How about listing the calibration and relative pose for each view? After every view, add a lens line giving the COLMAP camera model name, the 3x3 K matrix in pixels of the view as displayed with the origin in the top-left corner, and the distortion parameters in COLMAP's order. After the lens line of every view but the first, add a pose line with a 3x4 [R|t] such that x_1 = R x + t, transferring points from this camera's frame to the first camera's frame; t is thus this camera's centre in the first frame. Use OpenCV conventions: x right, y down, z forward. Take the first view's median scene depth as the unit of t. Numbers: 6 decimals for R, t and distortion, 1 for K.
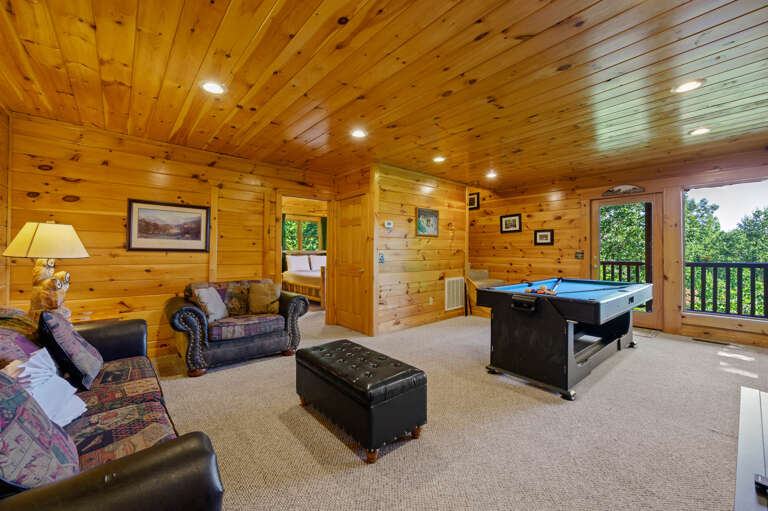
lens RADIAL K [[305.8, 0, 391.4], [0, 305.8, 248.9], [0, 0, 1]] dist [-0.000248, -0.000076]
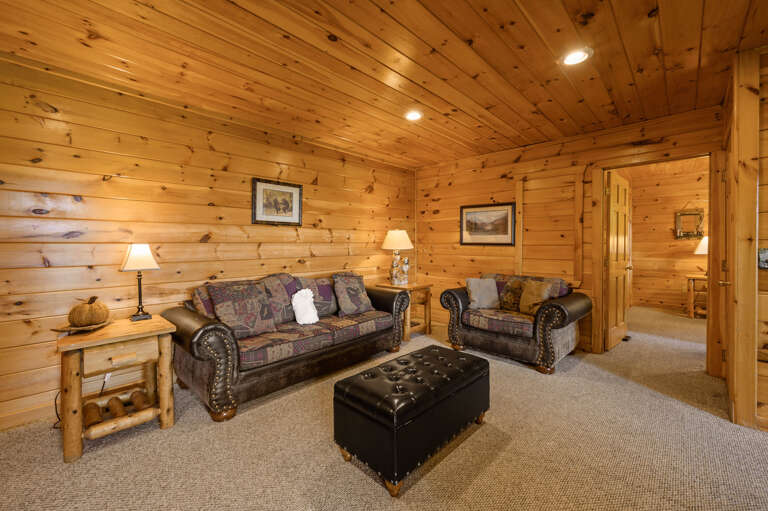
lens RADIAL K [[316.3, 0, 385.5], [0, 316.3, 246.6], [0, 0, 1]] dist [-0.000637, -0.000124]
pose [[0.081983, 0.004345, -0.996624, 0.472934], [0.013289, 0.999897, 0.005453, 0.002048], [0.996545, -0.013691, 0.081917, 0.515352]]
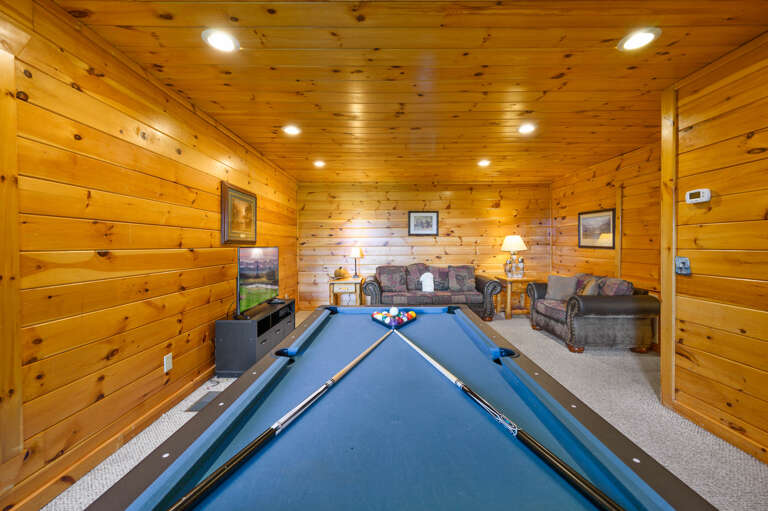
lens RADIAL K [[316.3, 0, 385.5], [0, 316.3, 246.6], [0, 0, 1]] dist [-0.000637, -0.000124]
pose [[-0.666998, 0.010423, -0.744986, 0.872083], [0.011717, 0.999925, 0.003500, -0.013223], [0.744967, -0.006395, -0.667070, 1.240549]]
